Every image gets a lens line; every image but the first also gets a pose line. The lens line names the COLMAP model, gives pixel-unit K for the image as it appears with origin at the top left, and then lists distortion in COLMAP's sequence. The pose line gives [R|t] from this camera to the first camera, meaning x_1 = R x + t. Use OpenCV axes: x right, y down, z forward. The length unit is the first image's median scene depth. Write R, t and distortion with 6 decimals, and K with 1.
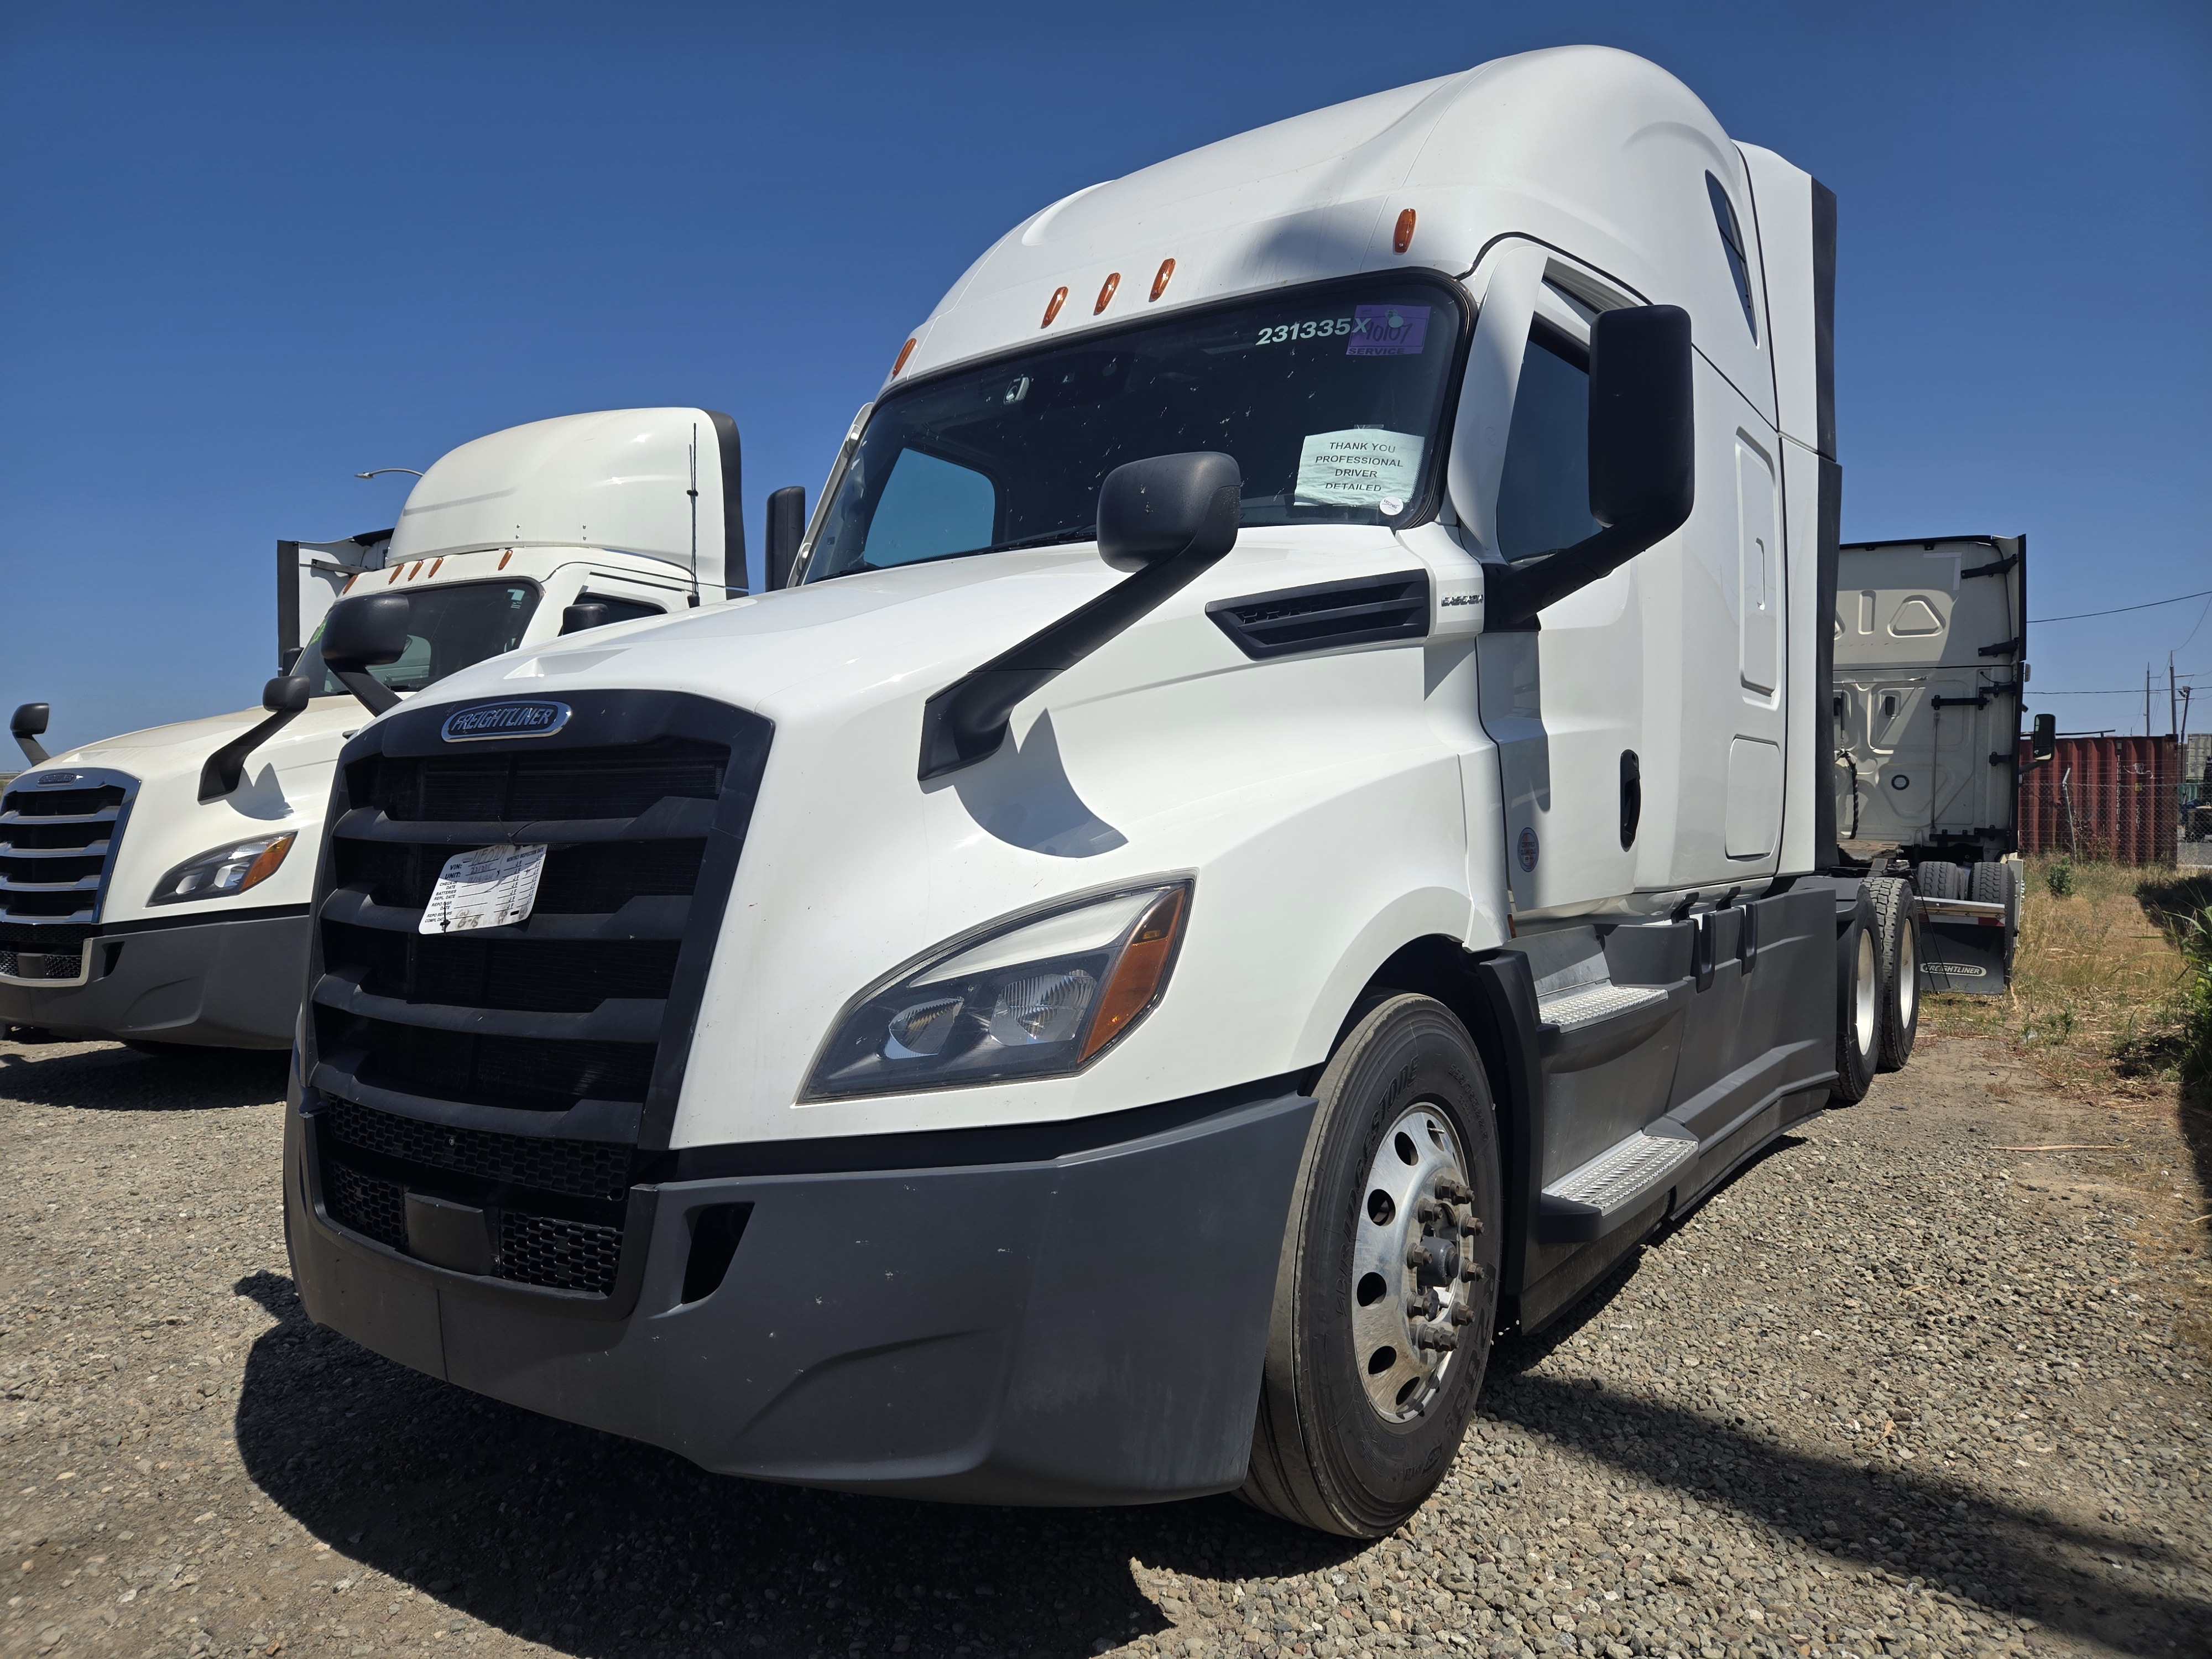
lens RADIAL K [[1483.0, 0, 1101.3], [0, 1483.0, 823.2], [0, 0, 1]] dist [0.071424, -0.040387]
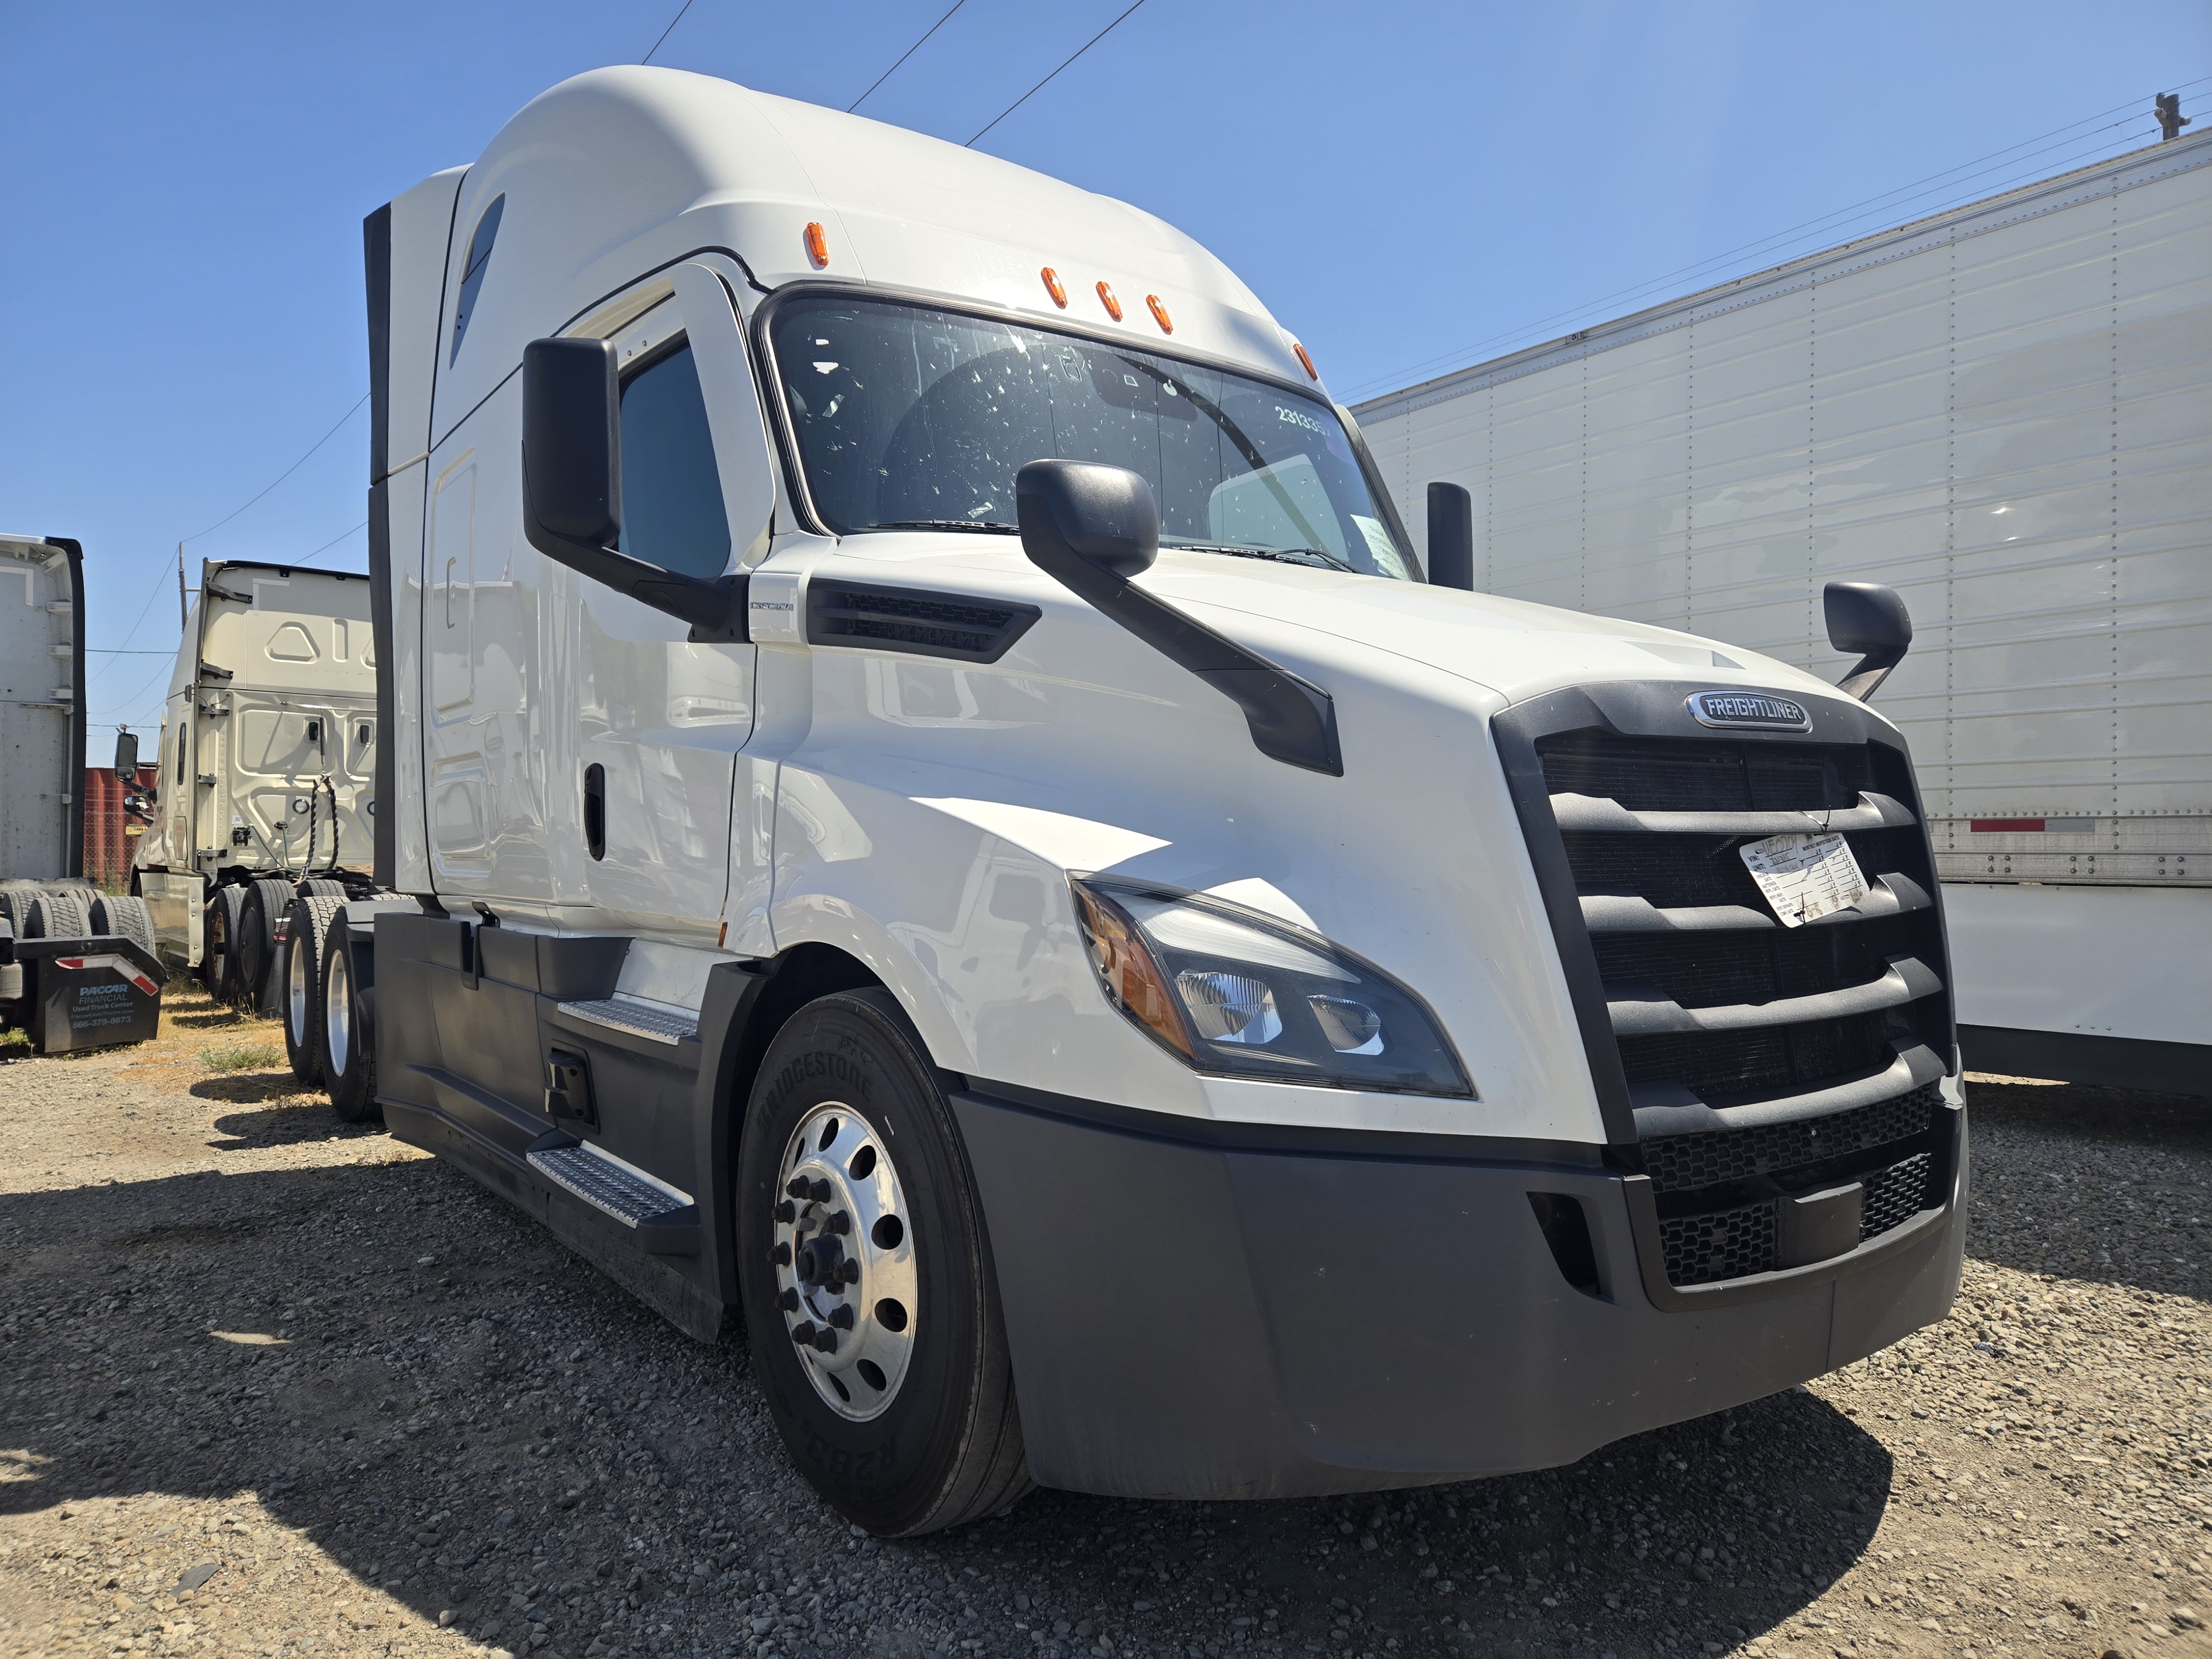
lens RADIAL K [[1483.0, 0, 1111.3], [0, 1483.0, 830.0], [0, 0, 1]] dist [0.071424, -0.040387]
pose [[0.328976, 0.004195, 0.944329, -1.512523], [0.012837, 0.999878, -0.008914, 0.014508], [-0.944251, 0.015055, 0.328882, 1.096962]]
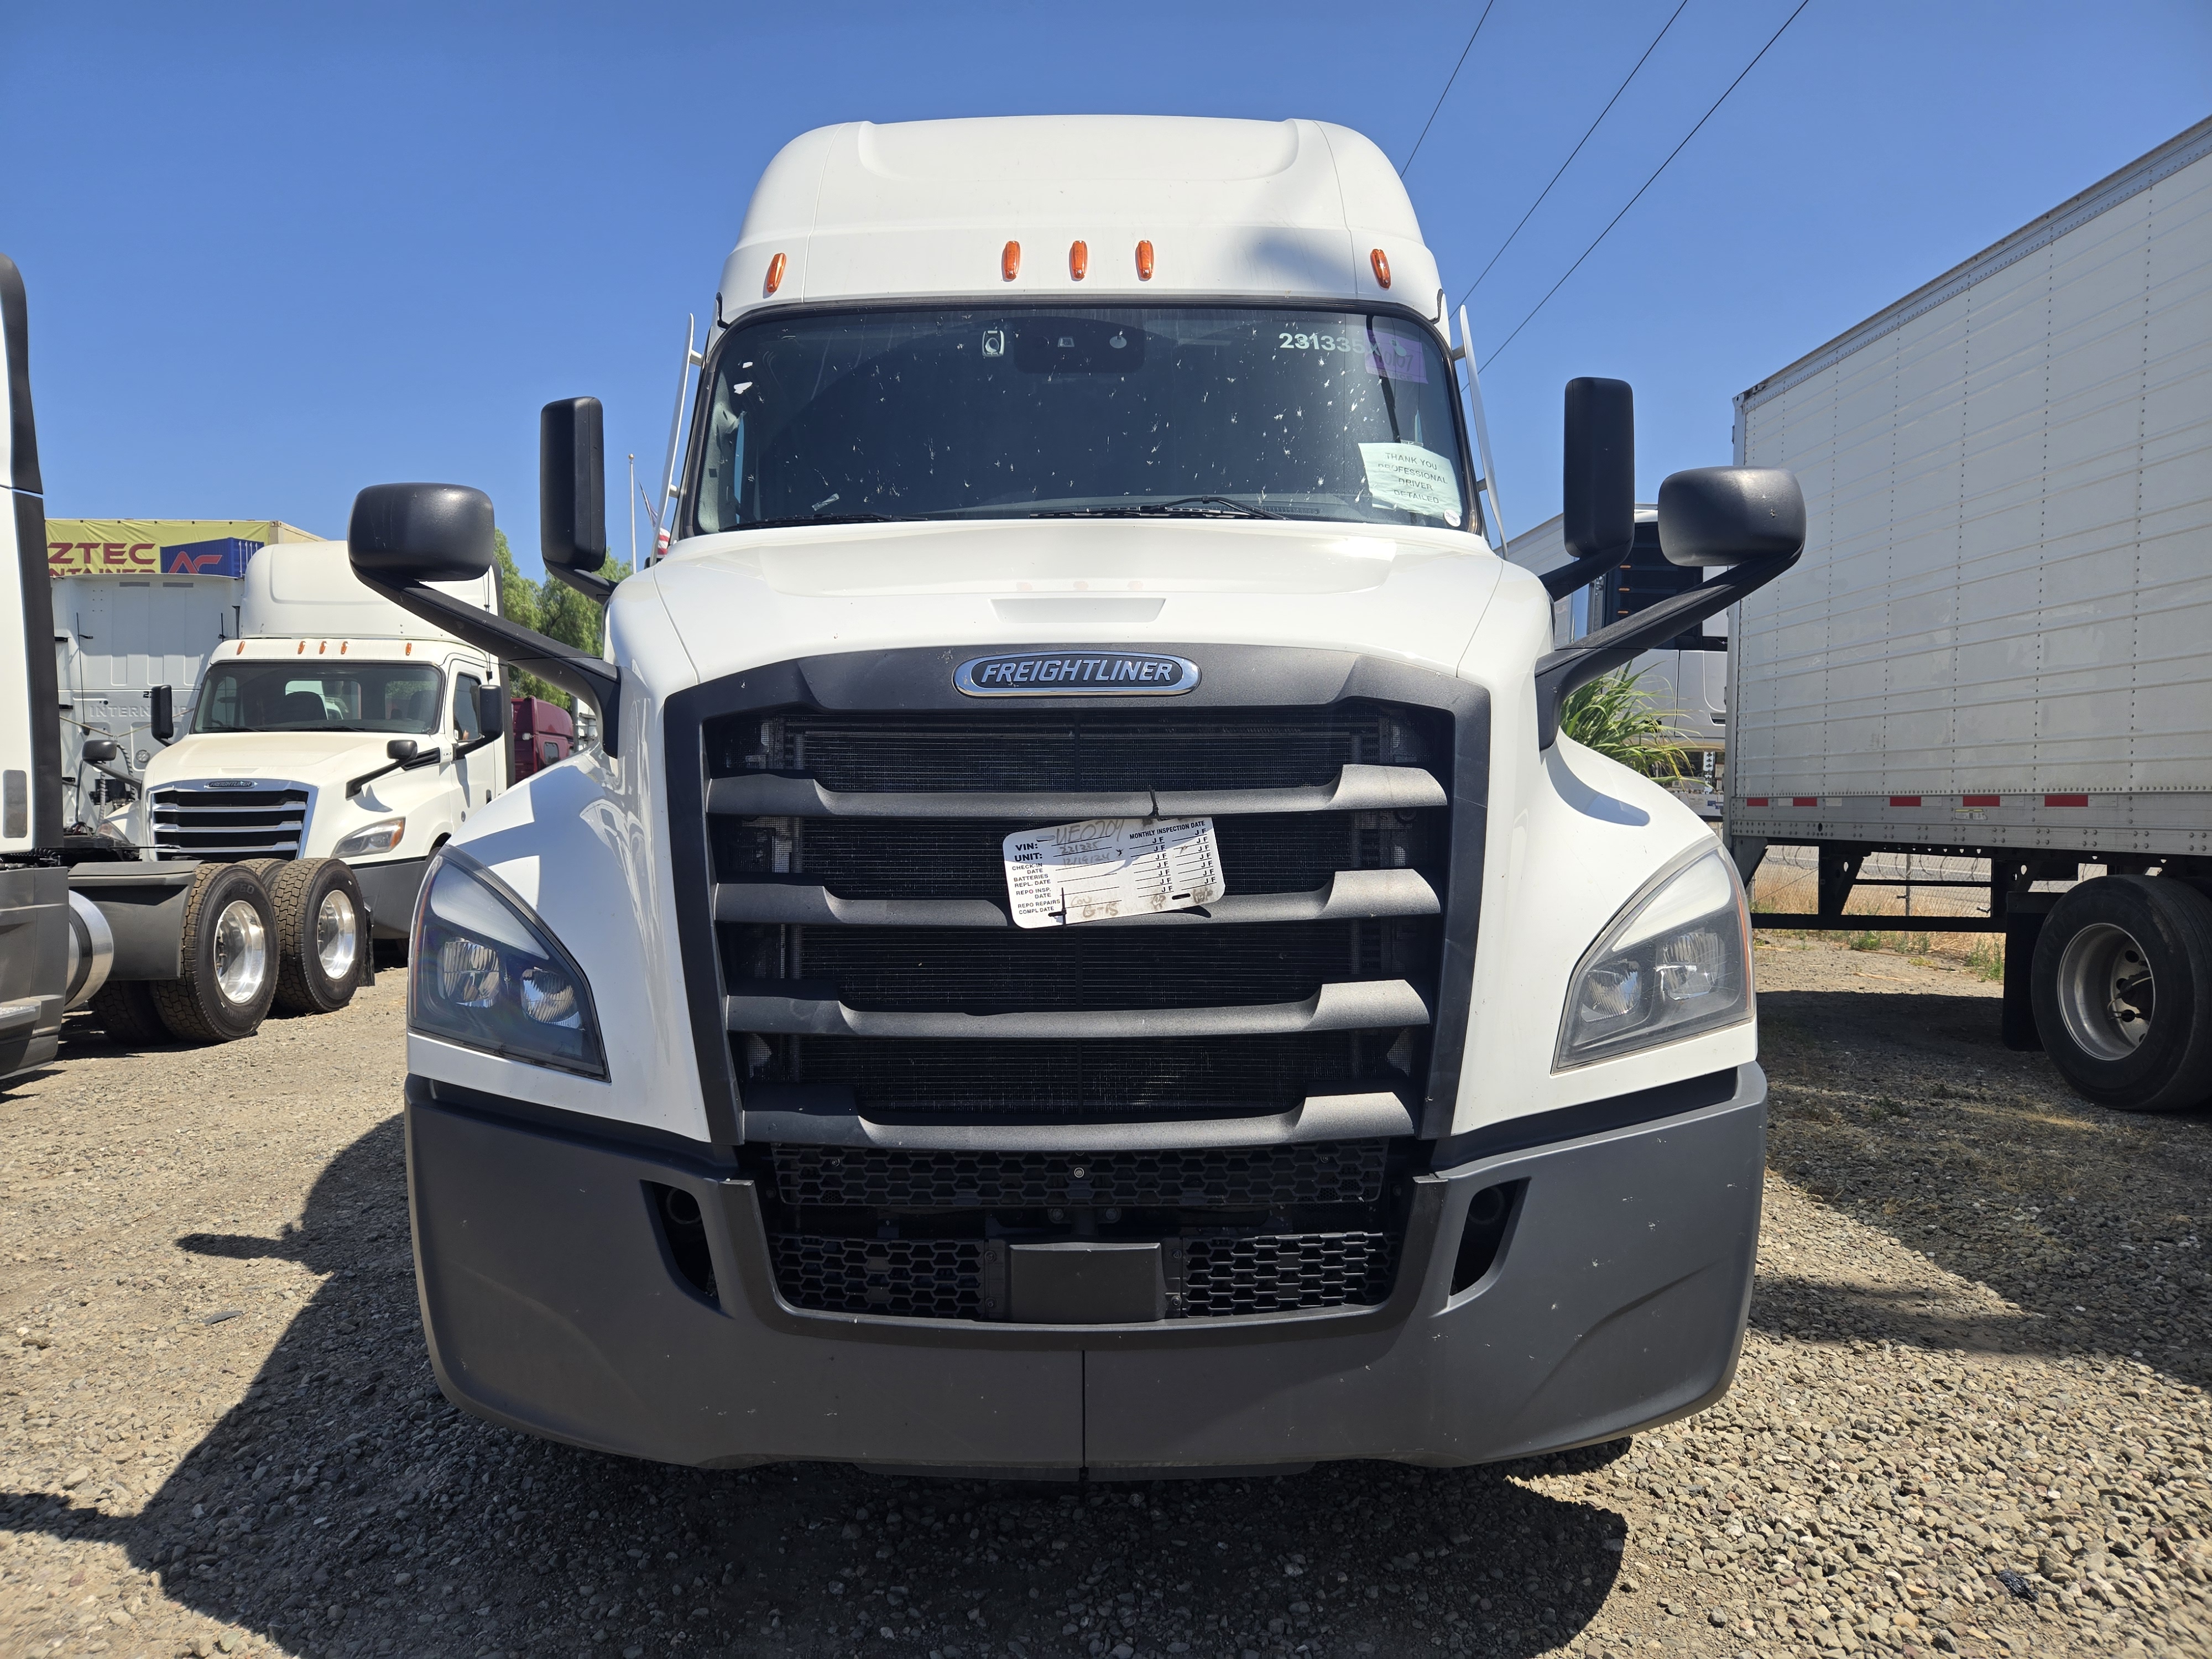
lens RADIAL K [[1483.0, 0, 1042.6], [0, 1483.0, 835.5], [0, 0, 1]] dist [0.071424, -0.040387]
pose [[0.817588, -0.010960, 0.575699, -0.916765], [0.003629, 0.999897, 0.013883, 0.011825], [-0.575792, -0.009261, 0.817544, 0.331029]]
